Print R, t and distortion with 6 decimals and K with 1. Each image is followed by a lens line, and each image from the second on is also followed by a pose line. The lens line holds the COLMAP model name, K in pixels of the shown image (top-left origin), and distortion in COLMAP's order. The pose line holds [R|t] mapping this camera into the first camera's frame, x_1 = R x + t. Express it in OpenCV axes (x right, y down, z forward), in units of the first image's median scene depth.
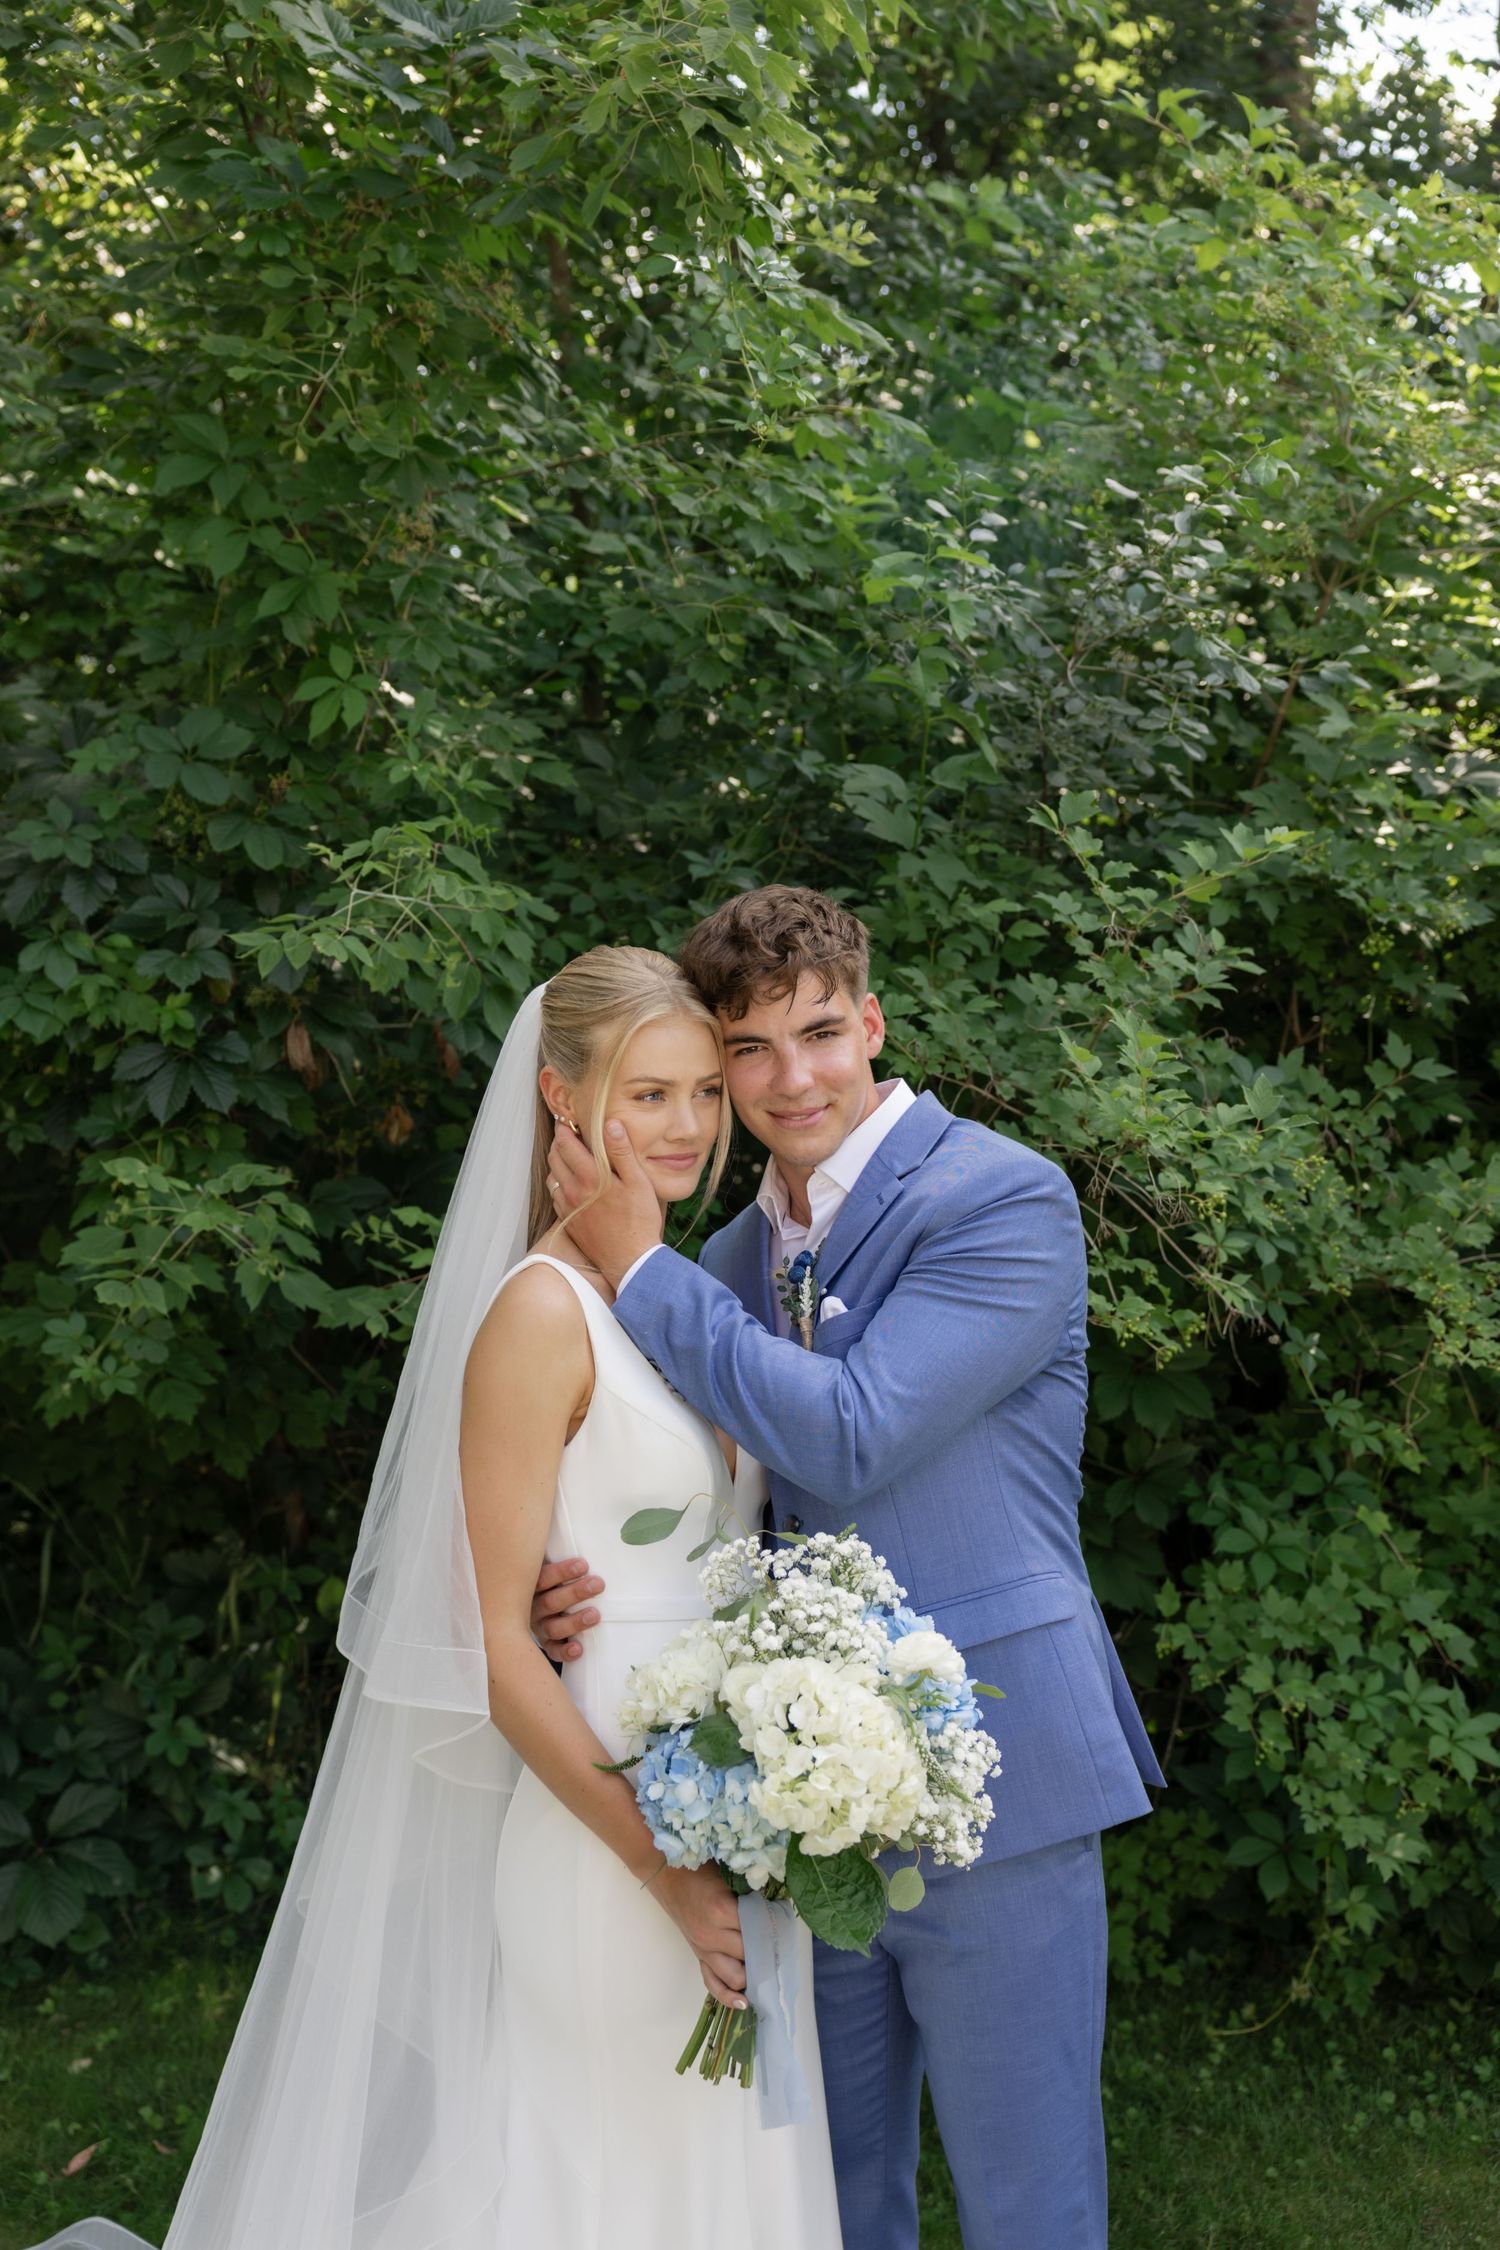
lens RADIAL K [[2284.5, 0, 749.3], [0, 2284.5, 1179.7], [0, 0, 1]] dist [0.012033, -0.023032]
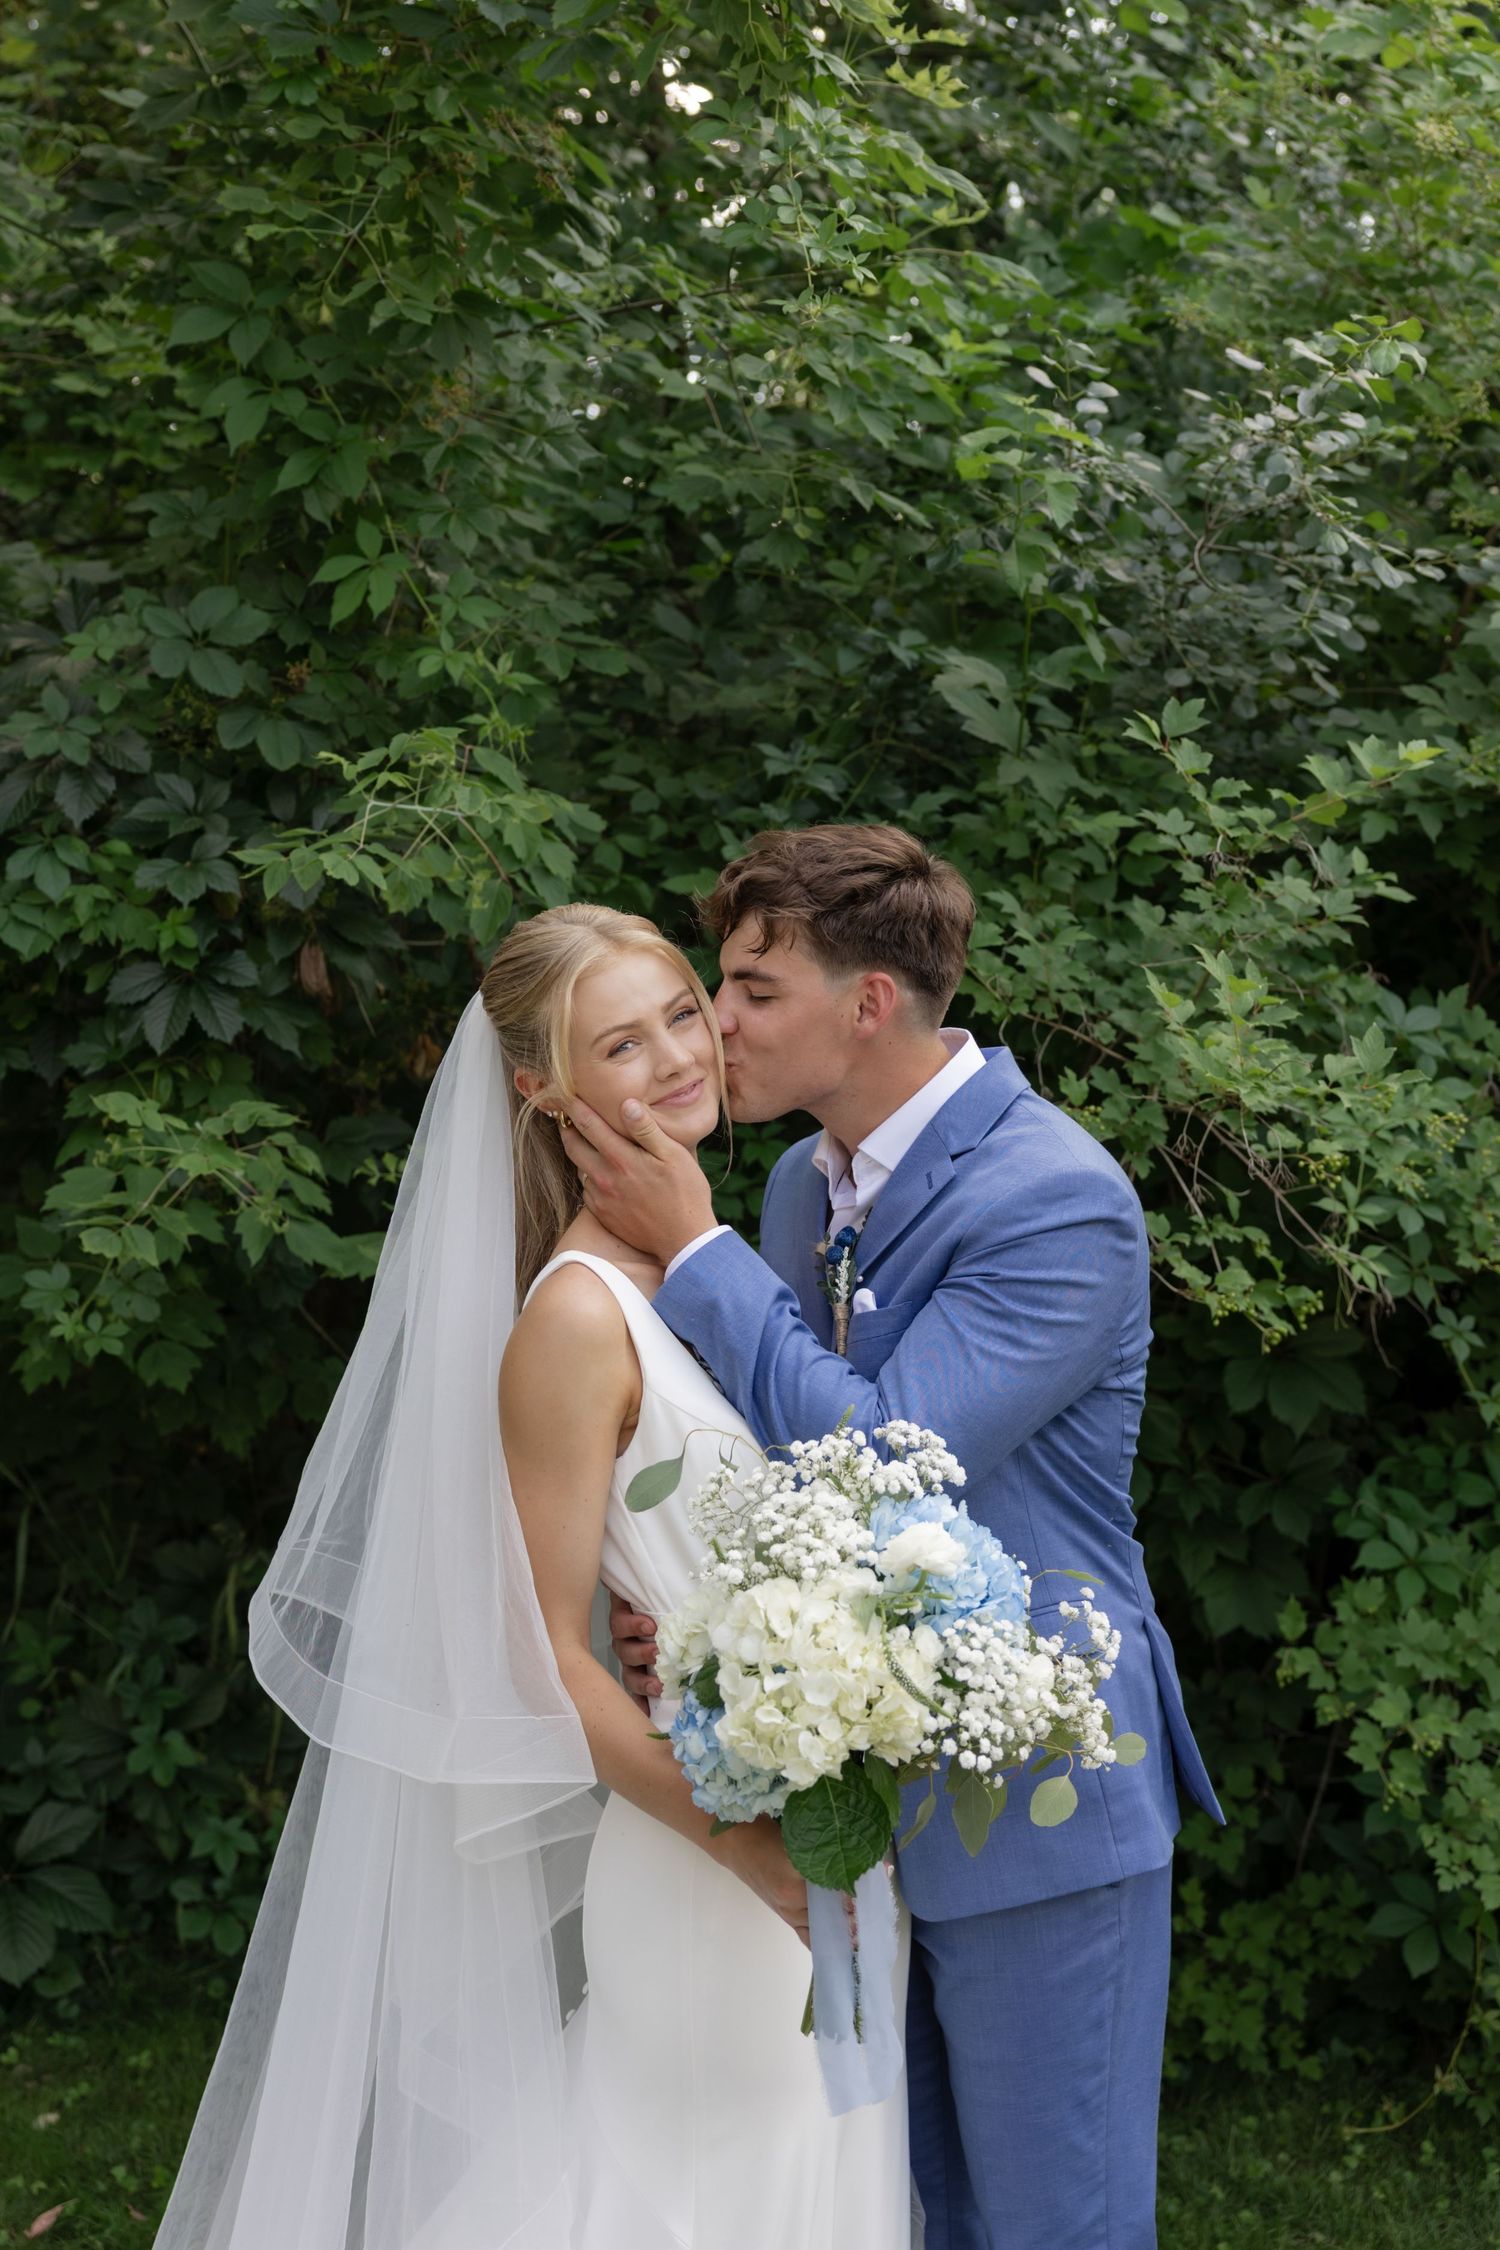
lens RADIAL K [[2926.0, 0, 738.3], [0, 2926.0, 1036.6], [0, 0, 1]] dist [-0.036255, 0.080642]
pose [[0.998168, 0.015880, -0.058384, 0.035162], [-0.017318, 0.999557, -0.024194, -0.007234], [0.057974, 0.025161, 0.998001, -0.125093]]
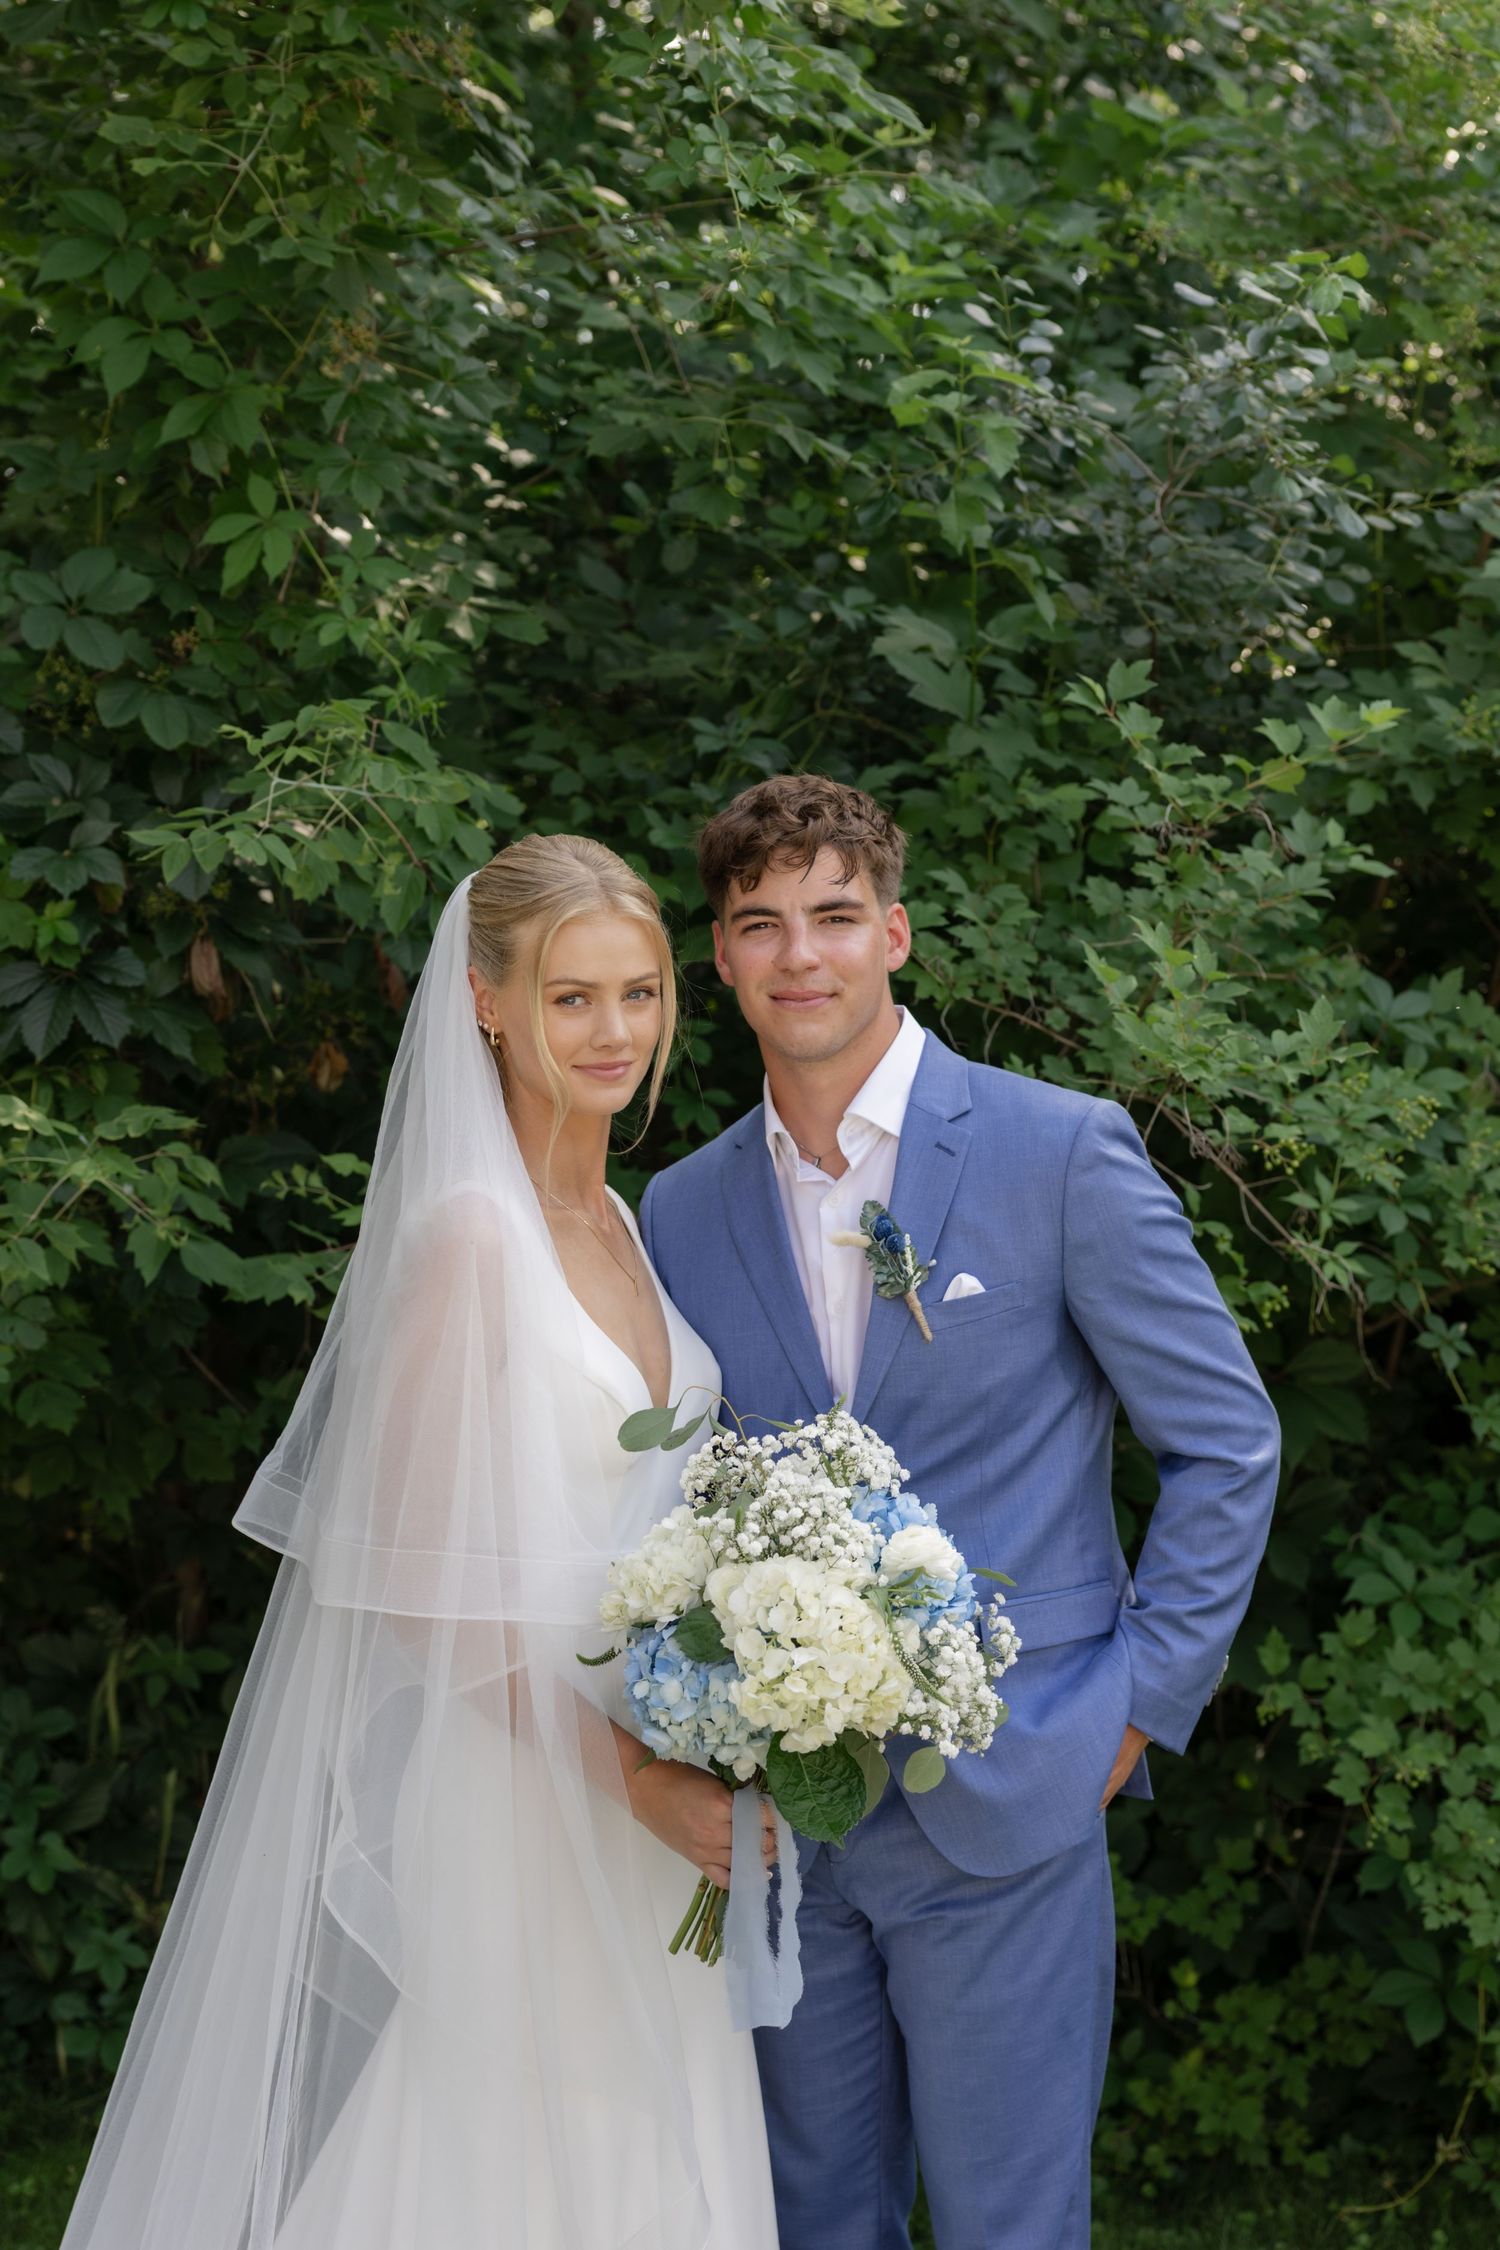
lens RADIAL K [[3819.6, 0, 711.3], [0, 3819.6, 1166.7], [0, 0, 1]] dist [0.087629, -0.672616]
pose [[0.998412, 0.004922, -0.056113, 0.061544], [-0.005351, 0.999958, -0.007500, 0.024334], [0.056074, 0.007788, 0.998396, -0.365831]]
